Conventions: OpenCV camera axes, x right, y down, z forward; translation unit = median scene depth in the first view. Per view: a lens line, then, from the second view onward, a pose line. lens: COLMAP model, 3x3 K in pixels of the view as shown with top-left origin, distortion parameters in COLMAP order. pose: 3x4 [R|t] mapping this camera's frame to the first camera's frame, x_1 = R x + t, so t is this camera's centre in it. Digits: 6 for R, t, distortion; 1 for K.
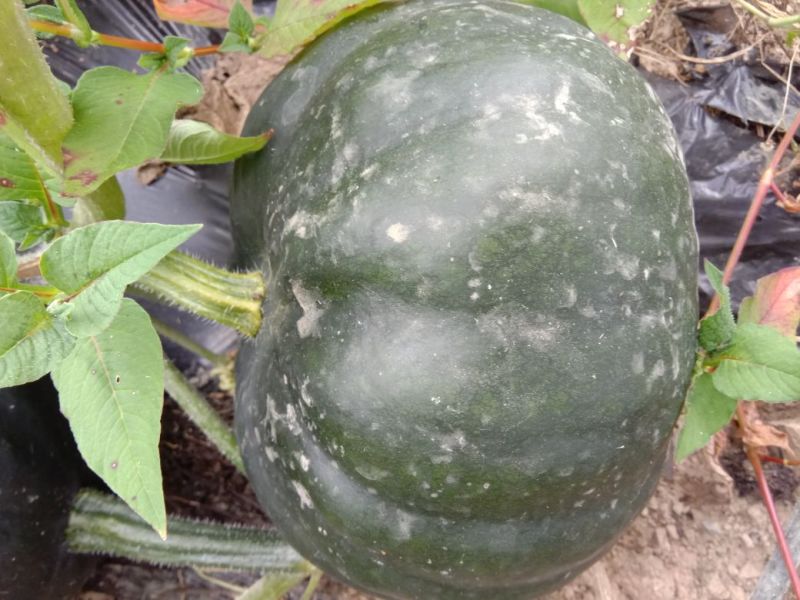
lens RADIAL K [[644.4, 0, 432.0], [0, 644.4, 279.4], [0, 0, 1]] dist [0.124021, -0.198030]
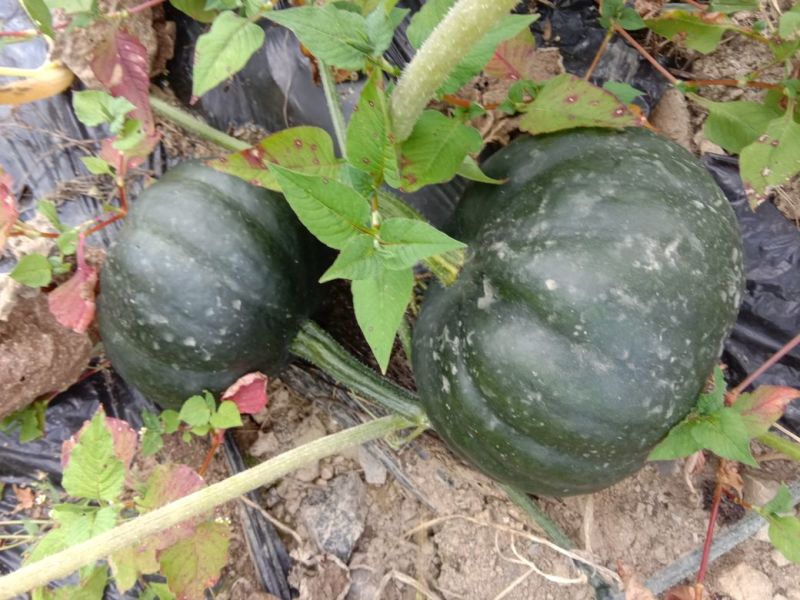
lens RADIAL K [[644.4, 0, 432.0], [0, 644.4, 279.4], [0, 0, 1]] dist [0.124021, -0.198030]
pose [[0.904037, 0.394911, -0.163592, -0.056988], [-0.370515, 0.914802, 0.160798, -0.230809], [0.213155, -0.084755, 0.973335, -0.792813]]
